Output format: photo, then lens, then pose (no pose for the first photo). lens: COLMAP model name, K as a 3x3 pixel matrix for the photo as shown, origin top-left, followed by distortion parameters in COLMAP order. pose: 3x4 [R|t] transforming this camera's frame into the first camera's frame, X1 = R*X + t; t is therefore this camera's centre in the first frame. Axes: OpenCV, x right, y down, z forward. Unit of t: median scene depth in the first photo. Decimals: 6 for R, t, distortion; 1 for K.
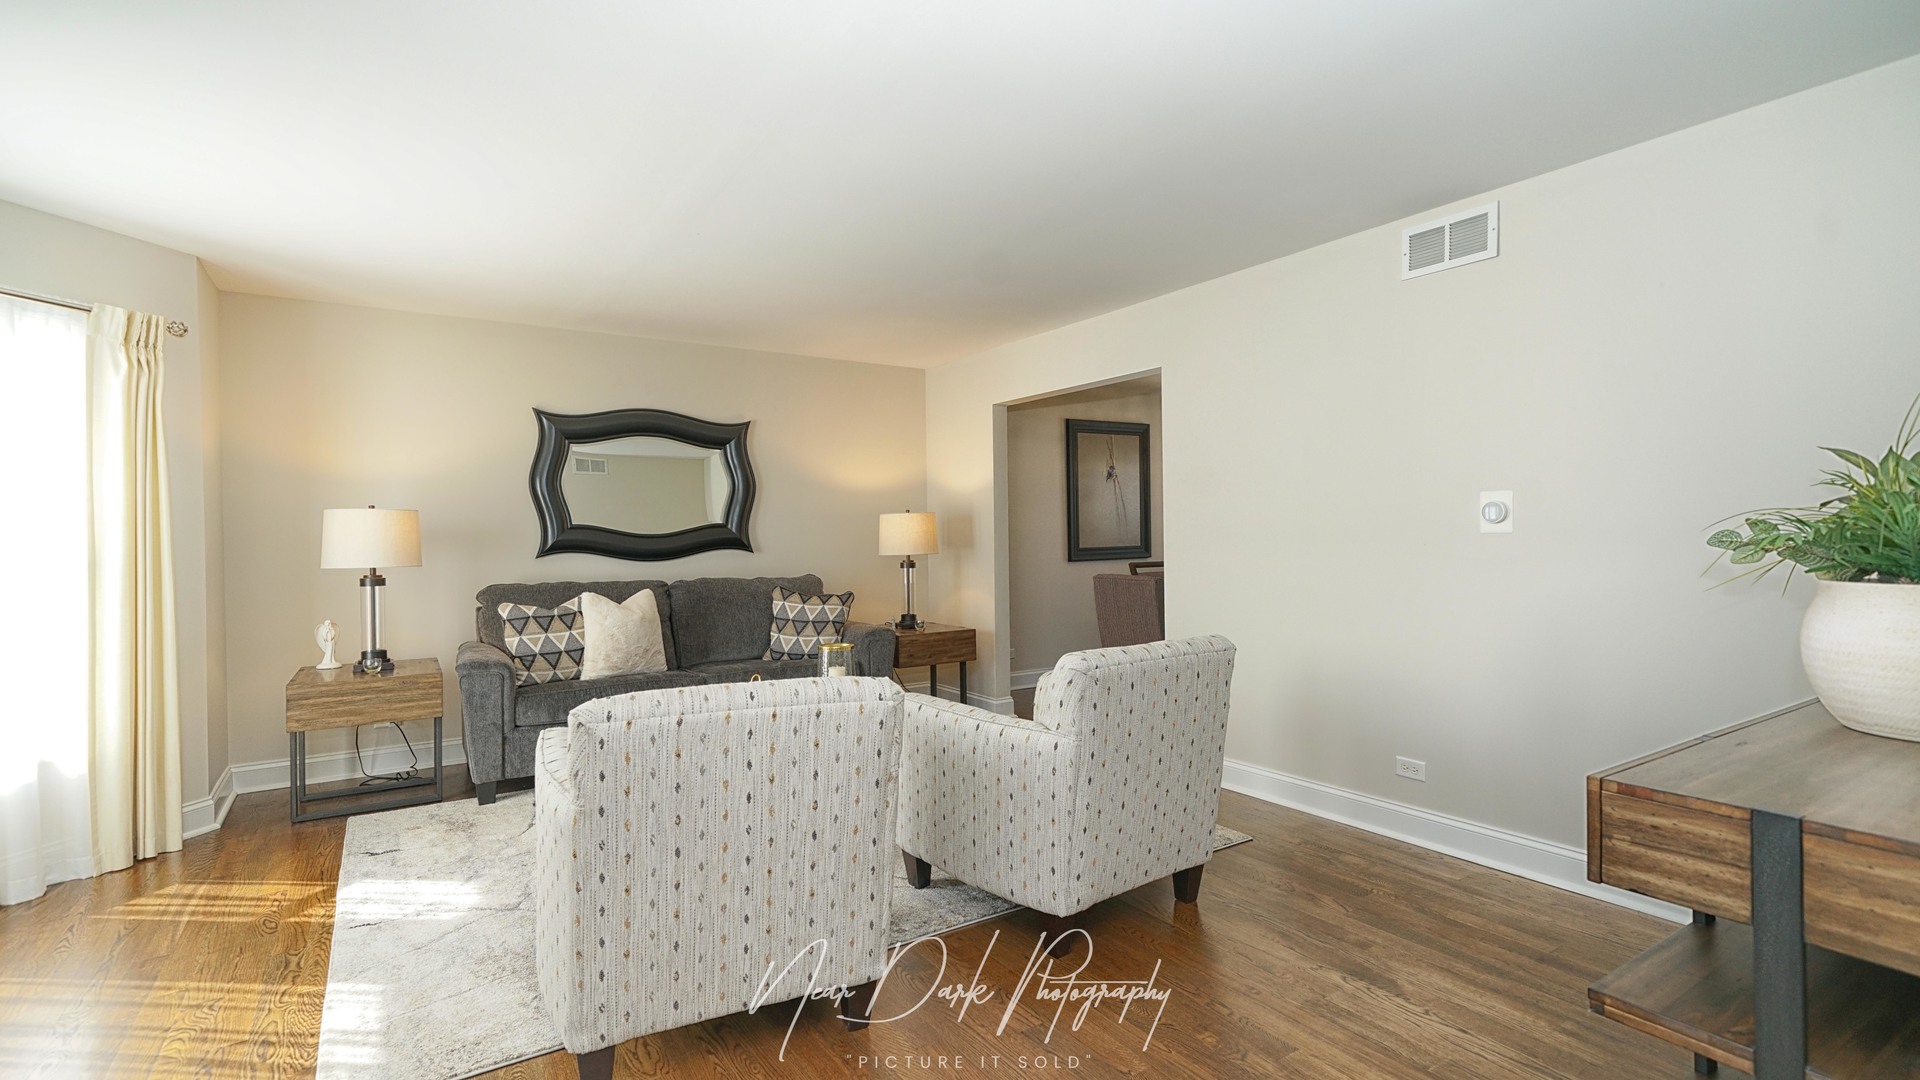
lens RADIAL K [[920.8, 0, 960.0], [0, 920.8, 540.0], [0, 0, 1]] dist [0.094460, -0.000046]
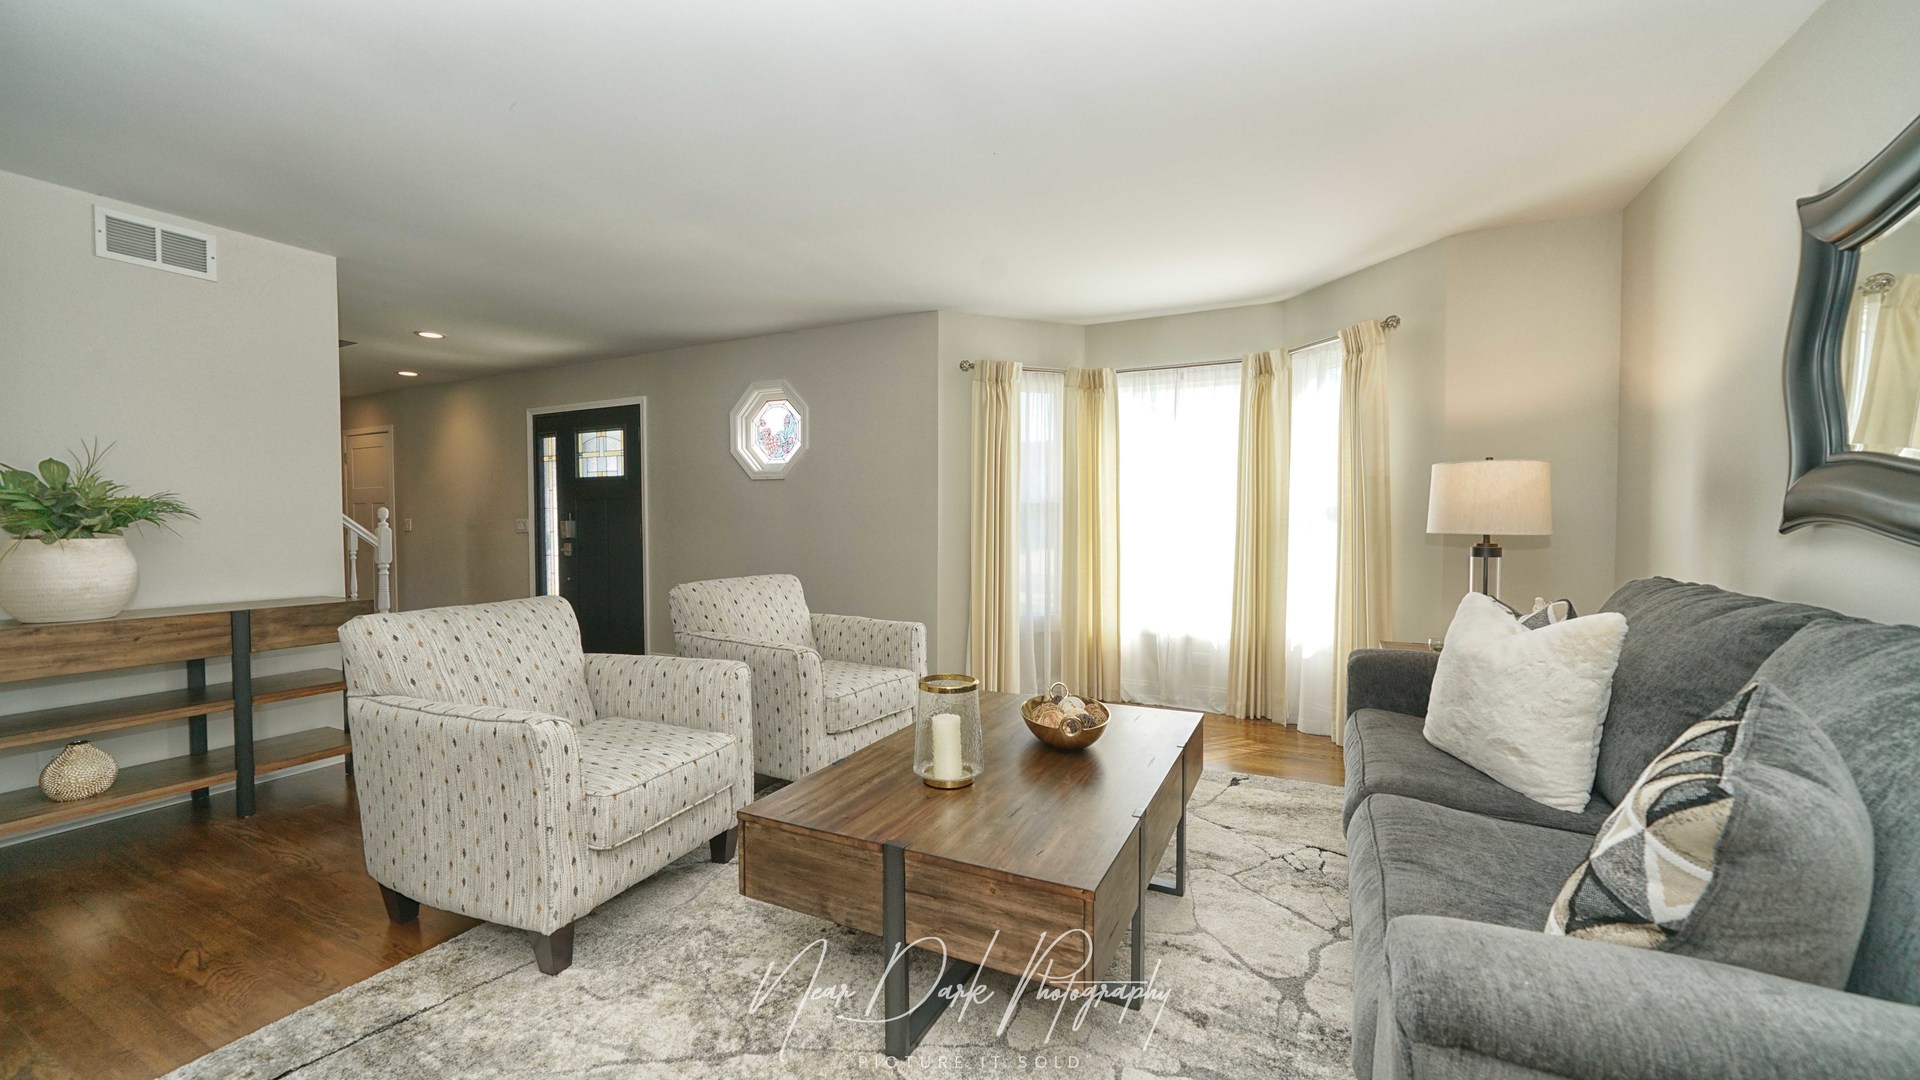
lens RADIAL K [[736.3, 0, 960.1], [0, 736.3, 543.4], [0, 0, 1]] dist [-0.000086, 0.000081]
pose [[-0.851252, 0.028372, -0.523989, 0.075281], [0.001979, 0.998704, 0.050861, 0.004234], [0.524753, 0.042259, -0.850205, 1.084122]]
